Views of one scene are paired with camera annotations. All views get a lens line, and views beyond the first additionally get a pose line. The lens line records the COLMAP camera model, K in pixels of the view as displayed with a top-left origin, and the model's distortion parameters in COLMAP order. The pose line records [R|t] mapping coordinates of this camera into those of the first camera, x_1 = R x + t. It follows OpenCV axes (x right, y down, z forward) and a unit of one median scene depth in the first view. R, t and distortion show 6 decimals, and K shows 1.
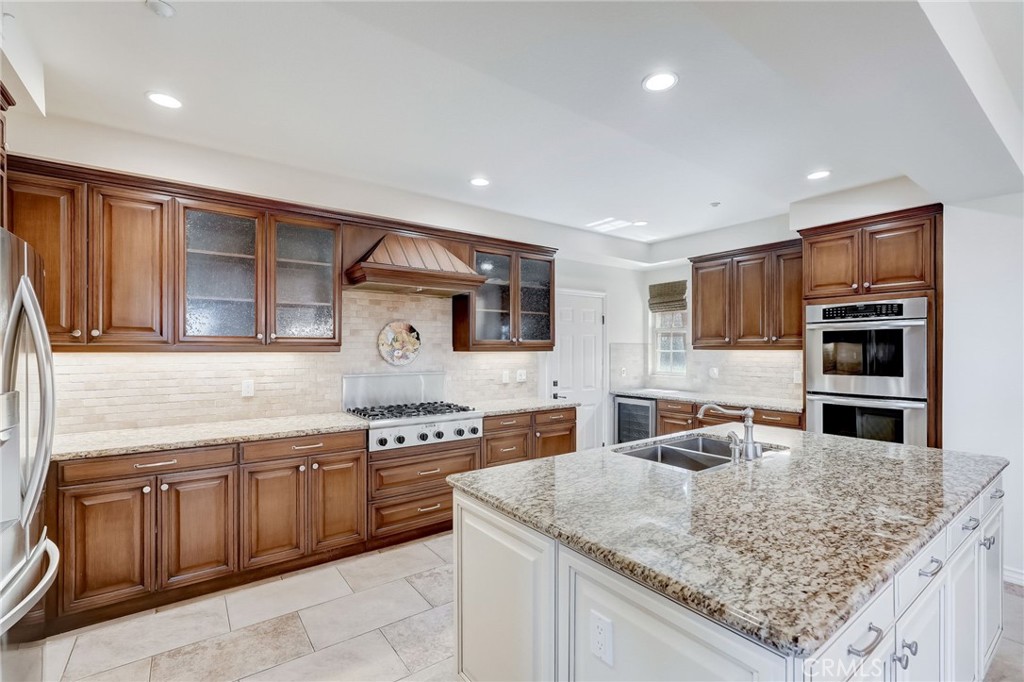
lens RADIAL K [[462.4, 0, 513.9], [0, 462.4, 347.6], [0, 0, 1]] dist [-0.008818, 0.000961]
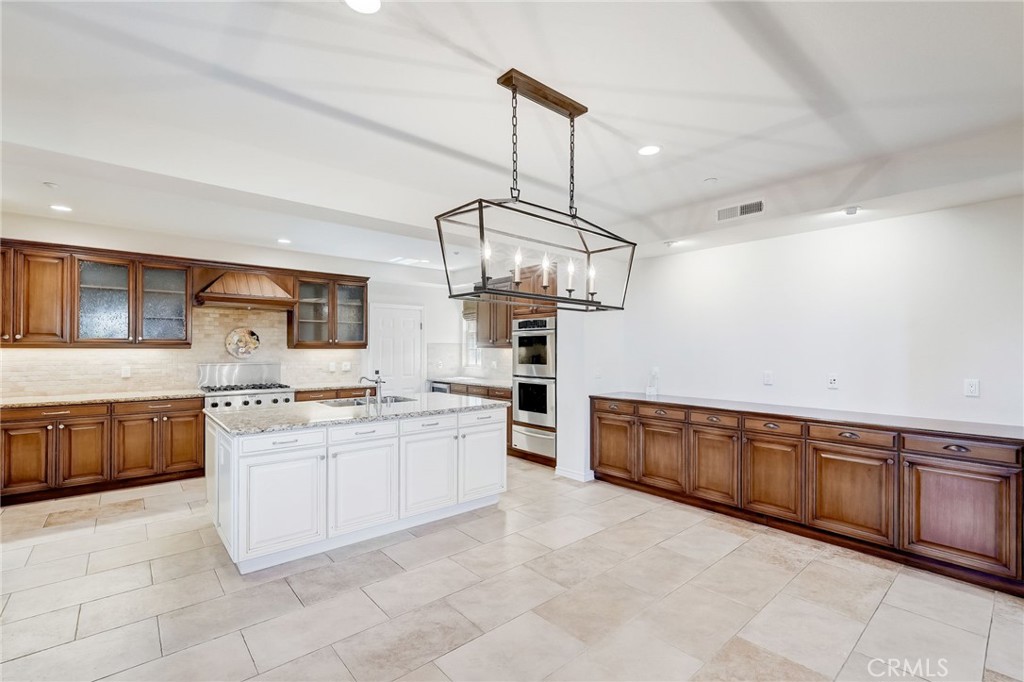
lens RADIAL K [[450.4, 0, 505.1], [0, 450.4, 344.7], [0, 0, 1]] dist [-0.015712, 0.005191]
pose [[0.996487, 0.003016, 0.083689, 0.560470], [-0.002589, 0.999983, -0.005209, 0.001022], [-0.083703, 0.004974, 0.996478, -0.595225]]
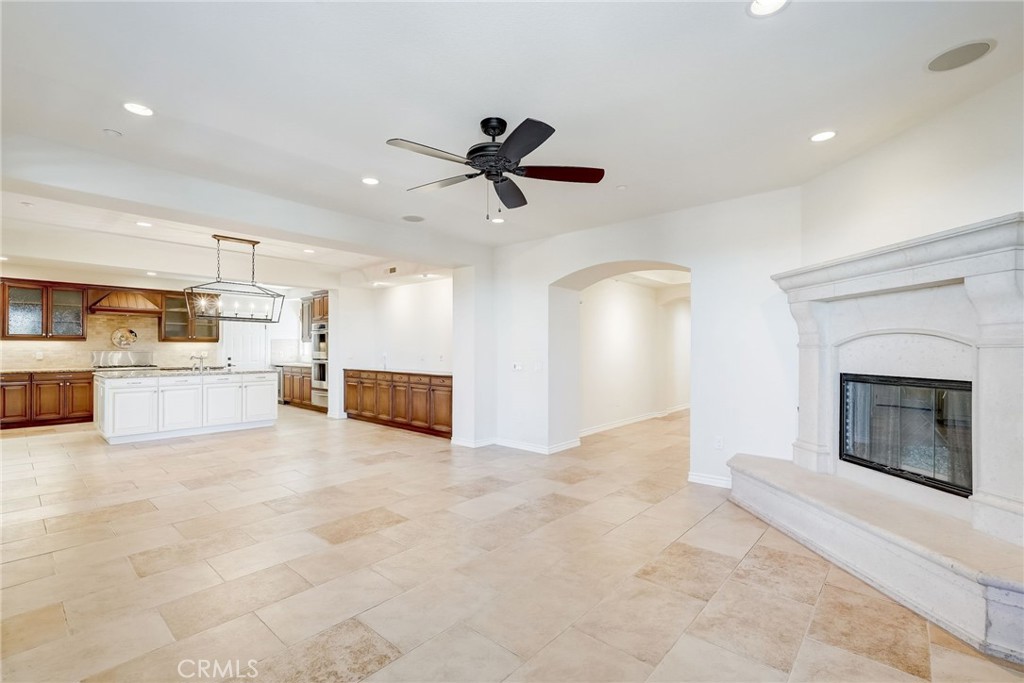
lens RADIAL K [[450.4, 0, 505.1], [0, 450.4, 345.2], [0, 0, 1]] dist [-0.015712, 0.005191]
pose [[0.975972, 0.003201, 0.217874, 1.294234], [-0.002407, 0.999989, -0.003909, 0.034772], [-0.217885, 0.003290, 0.975969, -1.810323]]
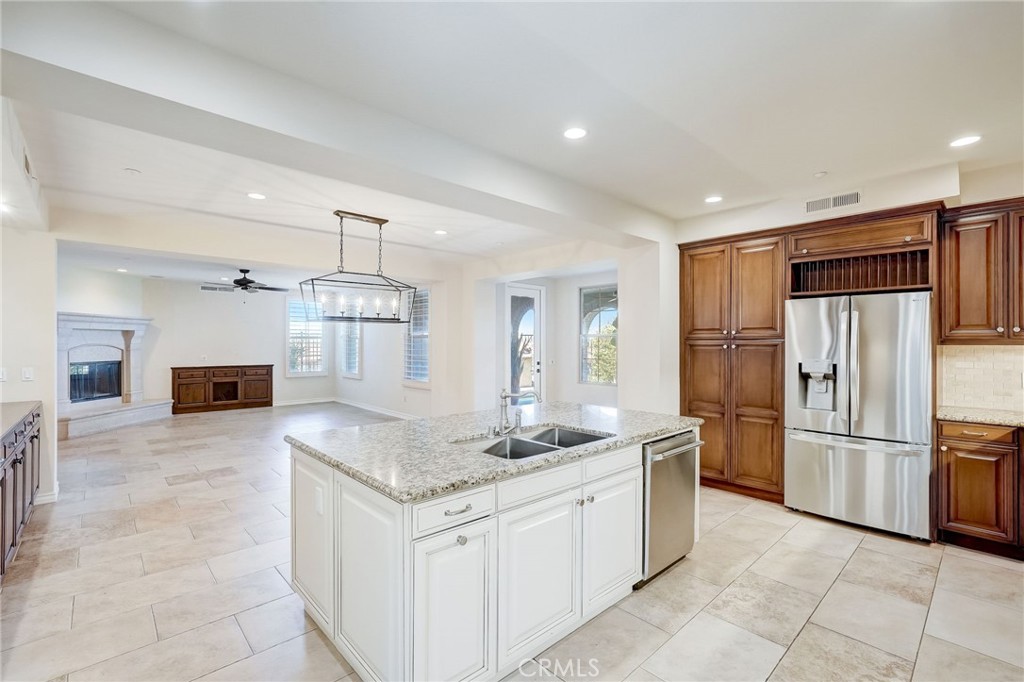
lens RADIAL K [[450.4, 0, 505.1], [0, 450.4, 344.7], [0, 0, 1]] dist [-0.015712, 0.005191]
pose [[-0.993131, -0.000362, -0.117008, 0.411012], [-0.000114, 0.999998, -0.002132, 0.007280], [0.117008, -0.002104, -0.993129, 1.392175]]
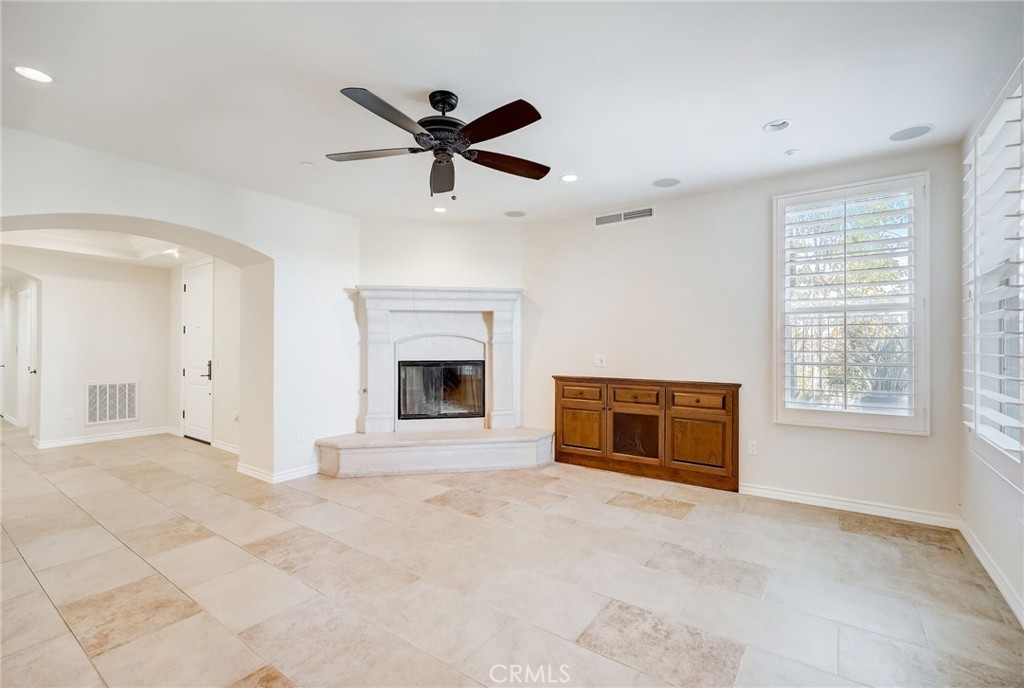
lens RADIAL K [[452.3, 0, 520.9], [0, 452.3, 345.2], [0, 0, 1]] dist [-0.016461, 0.000100]
pose [[-0.326047, 0.002392, 0.945351, 0.699663], [-0.005017, 0.999978, -0.004260, 0.043603], [-0.945340, -0.006132, -0.326028, -0.880584]]
